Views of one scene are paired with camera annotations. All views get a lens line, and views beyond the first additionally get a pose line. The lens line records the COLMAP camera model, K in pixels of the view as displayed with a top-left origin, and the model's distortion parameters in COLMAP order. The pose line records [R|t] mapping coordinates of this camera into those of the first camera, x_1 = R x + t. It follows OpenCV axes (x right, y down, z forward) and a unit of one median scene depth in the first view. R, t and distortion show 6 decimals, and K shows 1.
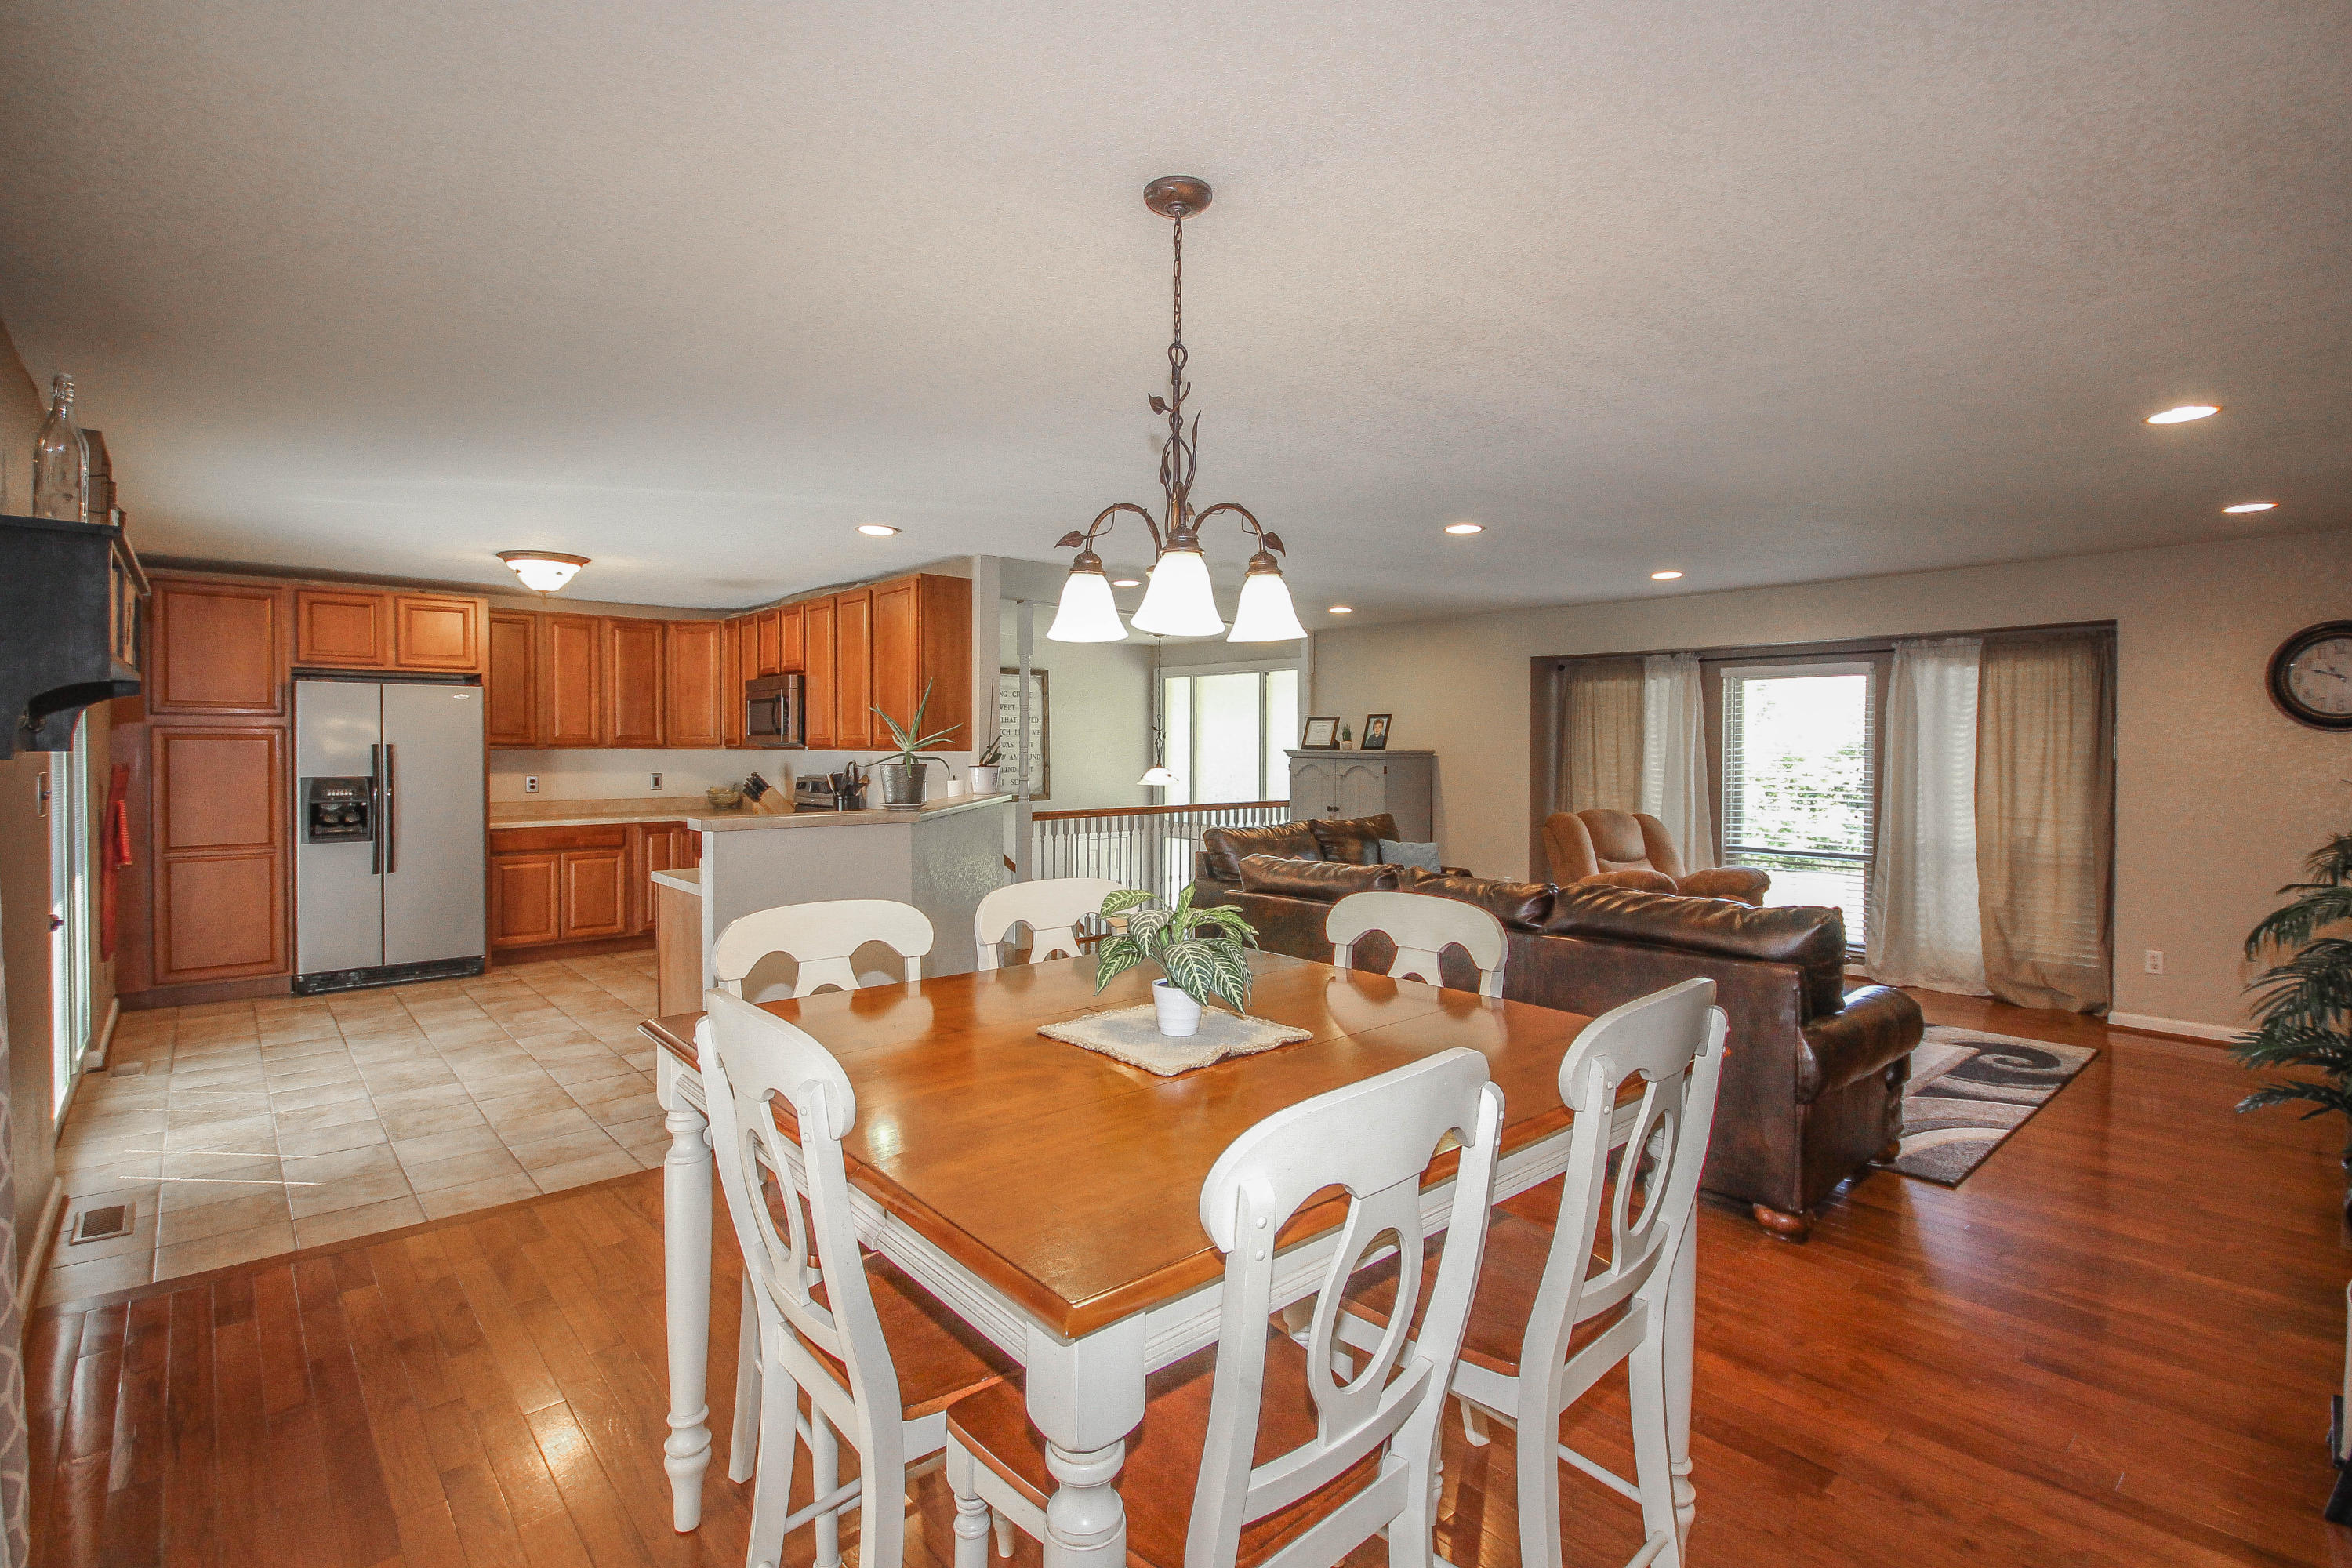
lens RADIAL K [[1077.8, 0, 1100.2], [0, 1077.8, 750.6], [0, 0, 1]] dist [0.056716, -0.019507]
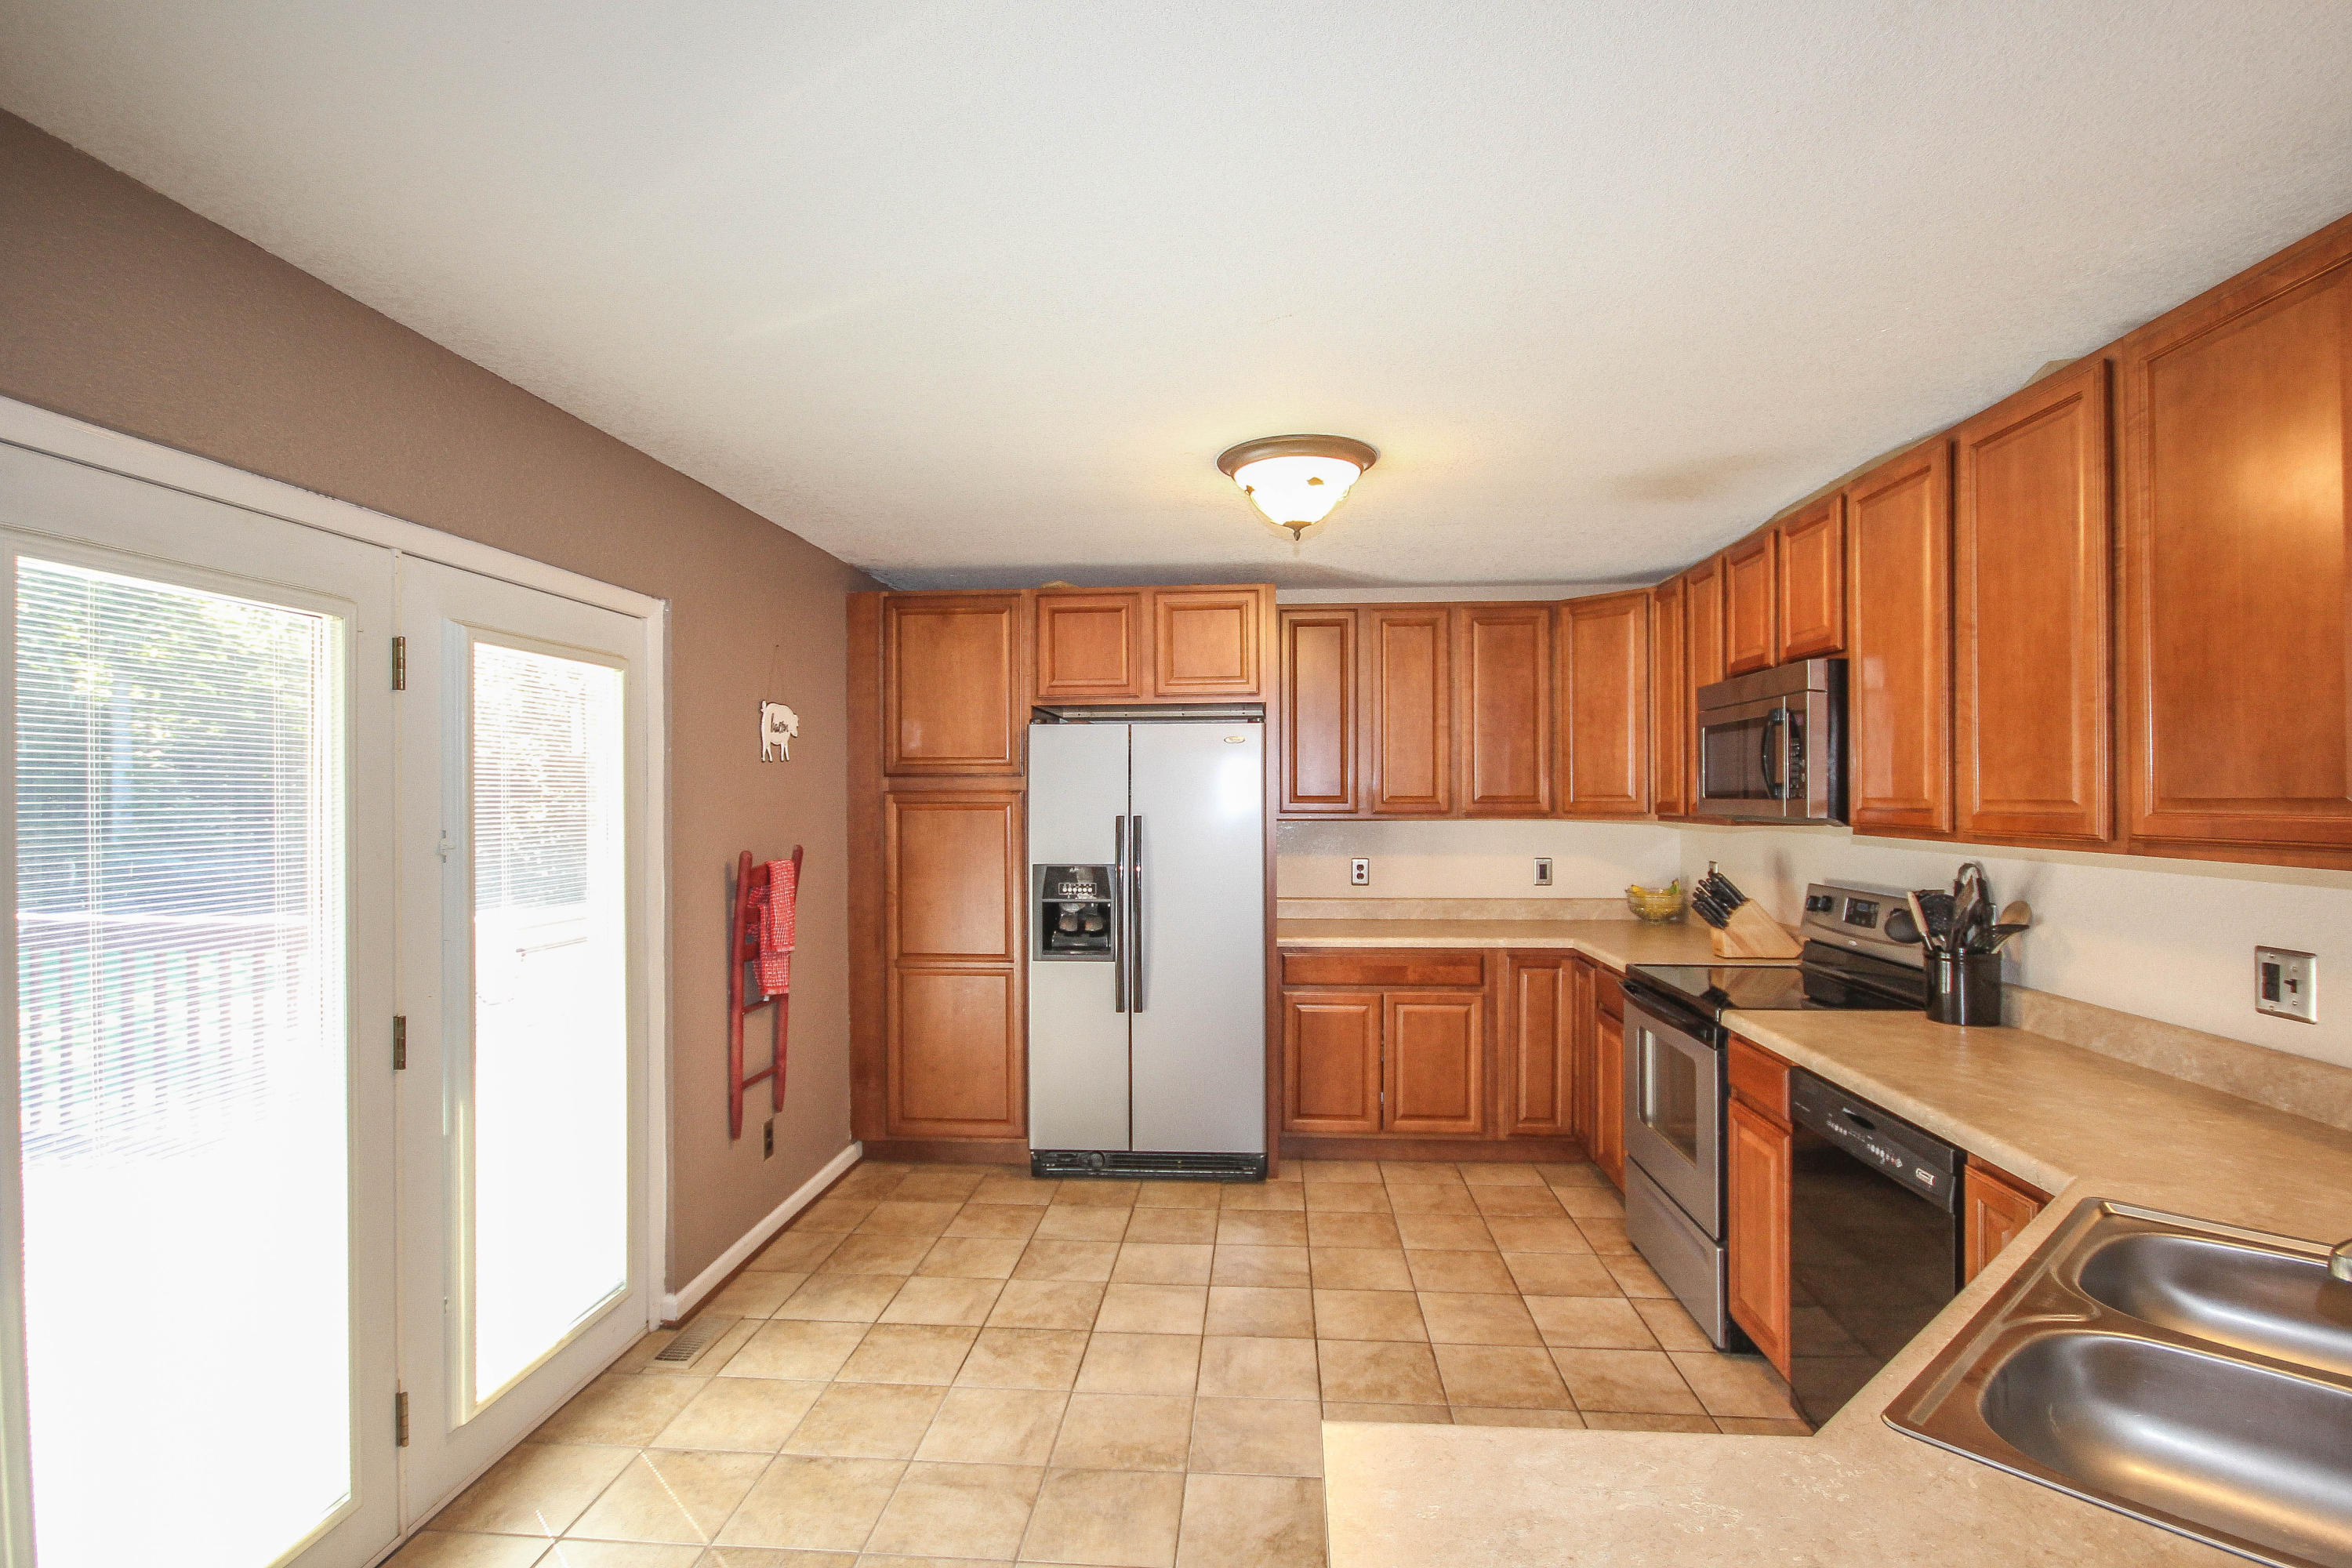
lens RADIAL K [[1112.2, 0, 1218.5], [0, 1112.2, 785.8], [0, 0, 1]] dist [-0.002568, -0.000756]
pose [[0.743000, -0.002410, -0.669287, -0.160564], [-0.001563, 0.999985, -0.005336, -0.020029], [0.669289, 0.005011, 0.742985, 0.526854]]
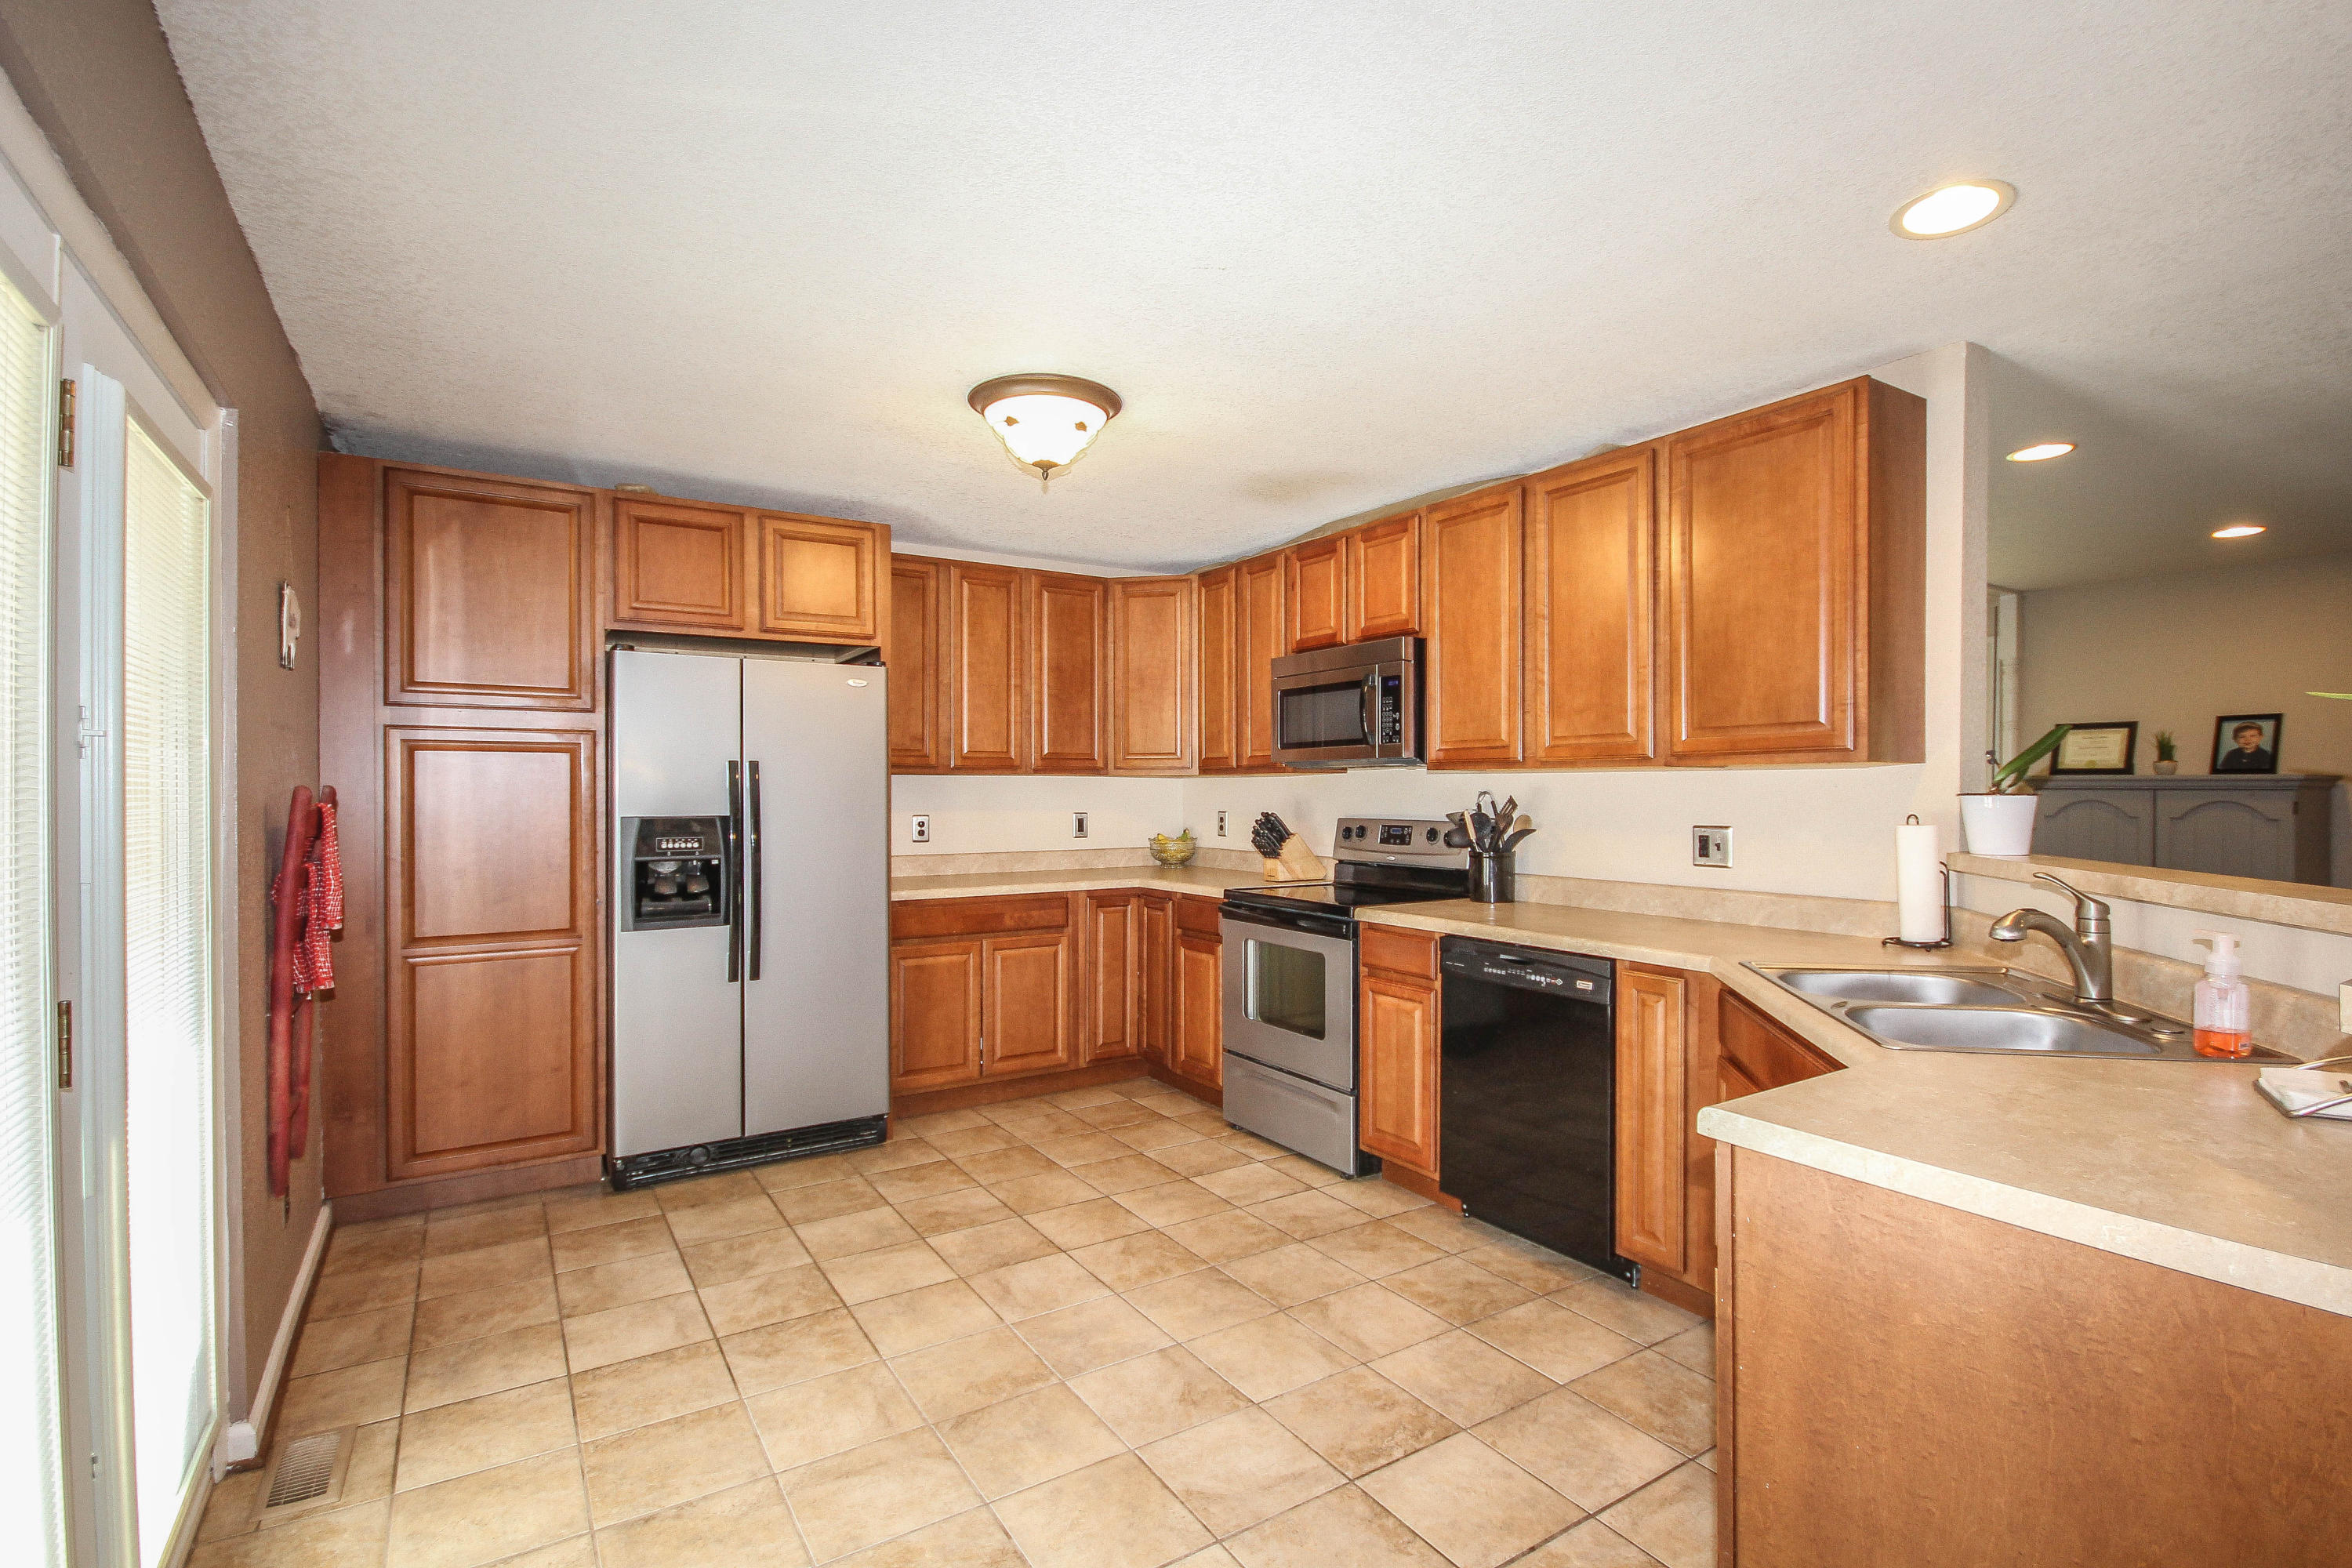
lens RADIAL K [[1095.3, 0, 1211.4], [0, 1095.3, 781.6], [0, 0, 1]] dist [0.000803, 0.000166]
pose [[0.996333, 0.000927, -0.085560, -0.344053], [-0.001701, 0.999958, -0.008975, 0.009962], [0.085548, 0.009087, 0.996293, 0.427234]]
